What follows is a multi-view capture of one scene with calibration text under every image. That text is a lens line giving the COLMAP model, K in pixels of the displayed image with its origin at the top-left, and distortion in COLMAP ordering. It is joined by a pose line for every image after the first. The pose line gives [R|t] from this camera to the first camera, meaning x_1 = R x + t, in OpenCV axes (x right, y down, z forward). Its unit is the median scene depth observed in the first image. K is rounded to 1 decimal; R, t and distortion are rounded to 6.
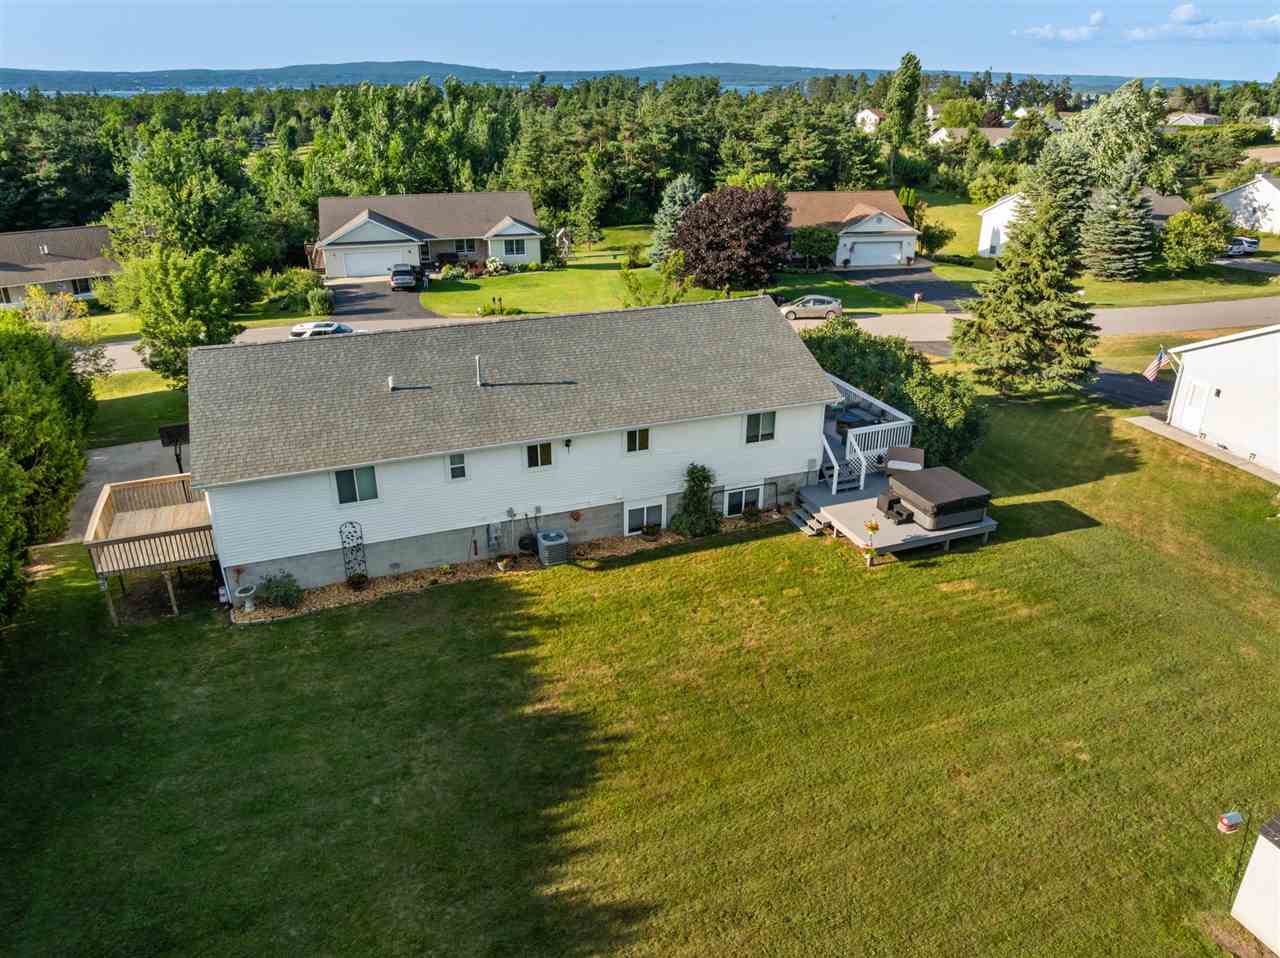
lens RADIAL K [[908.9, 0, 644.0], [0, 908.9, 446.0], [0, 0, 1]] dist [-0.004529, -0.001751]
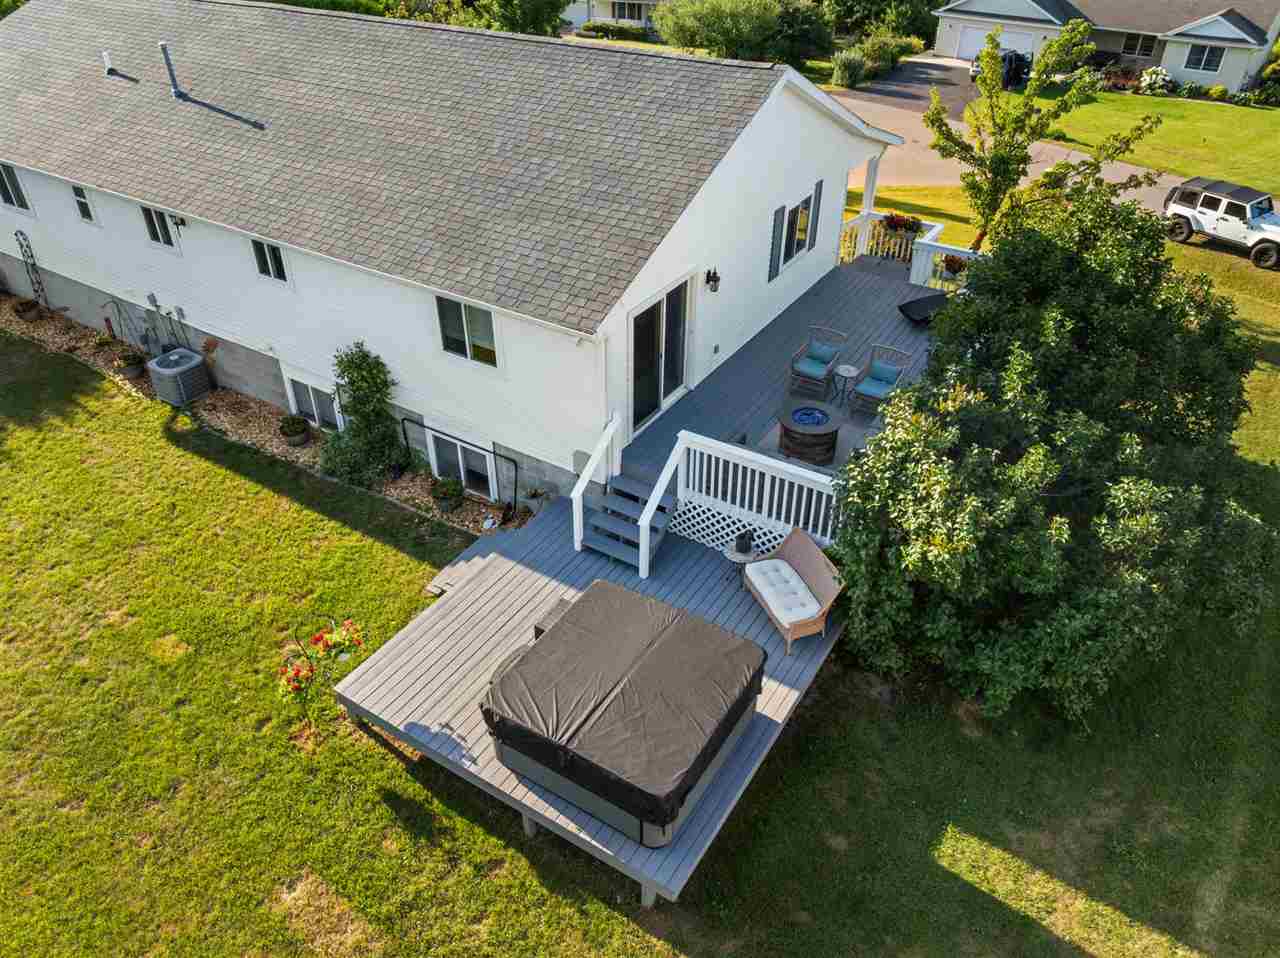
lens RADIAL K [[908.9, 0, 644.0], [0, 908.9, 446.0], [0, 0, 1]] dist [-0.004529, -0.001751]
pose [[0.585893, 0.447877, -0.675378, 0.518157], [-0.313590, 0.893775, 0.320667, -0.145423], [0.747255, 0.023915, 0.664107, 0.763066]]
